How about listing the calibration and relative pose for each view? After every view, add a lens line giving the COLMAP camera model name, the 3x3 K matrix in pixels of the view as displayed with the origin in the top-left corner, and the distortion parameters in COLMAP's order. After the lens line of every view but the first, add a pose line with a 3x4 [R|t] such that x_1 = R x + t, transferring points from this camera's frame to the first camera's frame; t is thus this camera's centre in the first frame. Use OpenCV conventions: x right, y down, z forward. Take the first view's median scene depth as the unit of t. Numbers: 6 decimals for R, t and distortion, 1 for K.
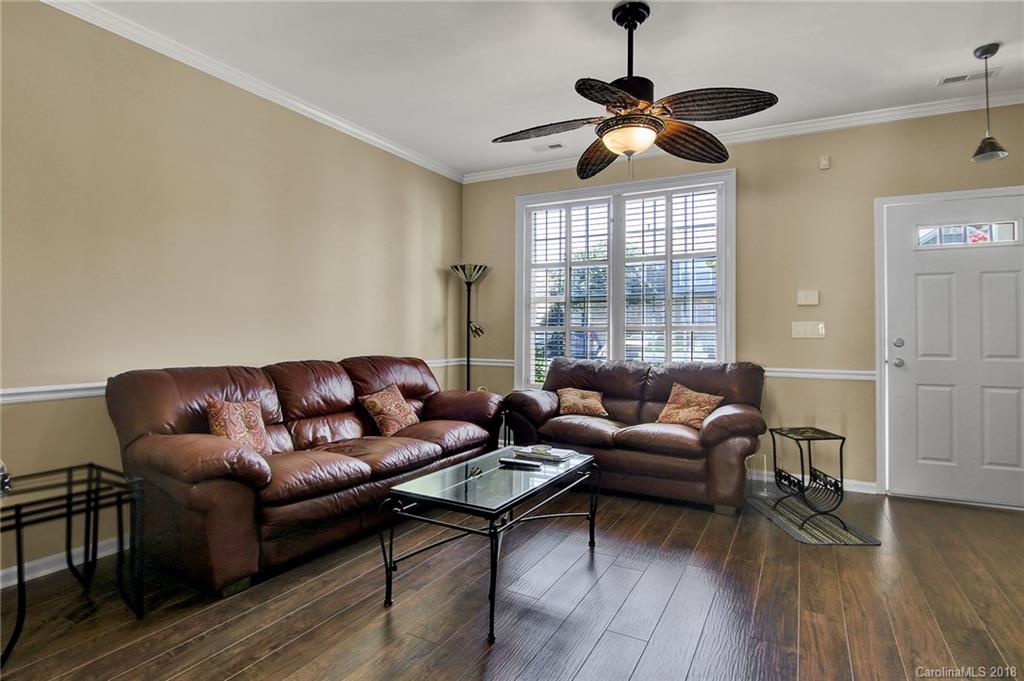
lens RADIAL K [[526.1, 0, 510.9], [0, 526.1, 322.8], [0, 0, 1]] dist [-0.002973, -0.000514]
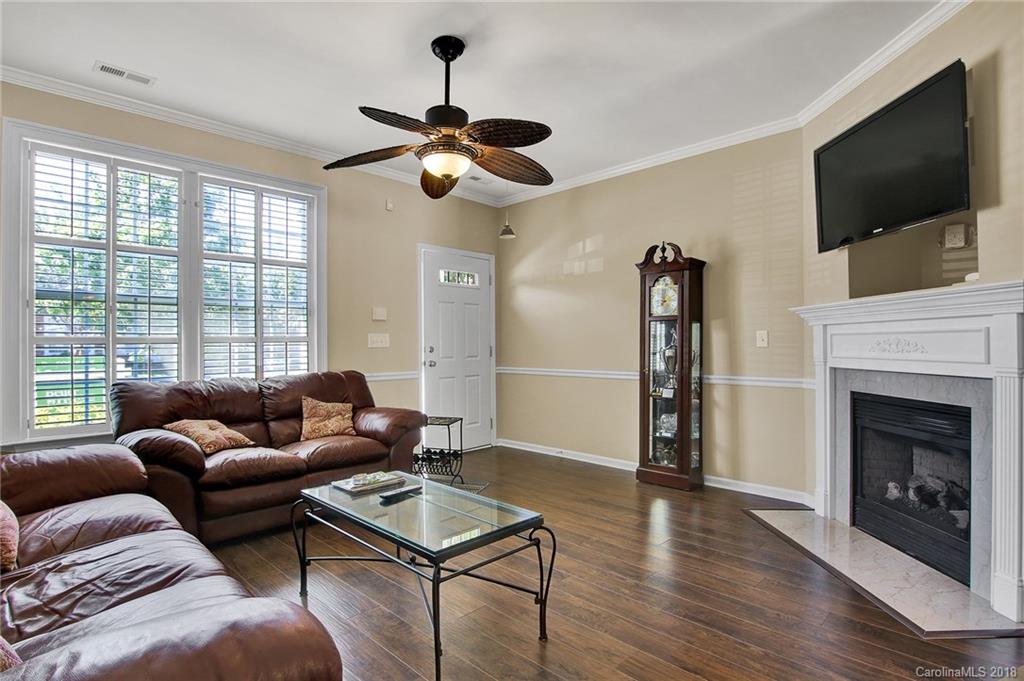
lens RADIAL K [[526.1, 0, 516.4], [0, 526.1, 342.2], [0, 0, 1]] dist [-0.002973, -0.000514]
pose [[0.277481, -0.011189, 0.960666, -0.507825], [-0.014284, 0.999774, 0.015770, -0.005661], [-0.960625, -0.018098, 0.277258, 0.365989]]
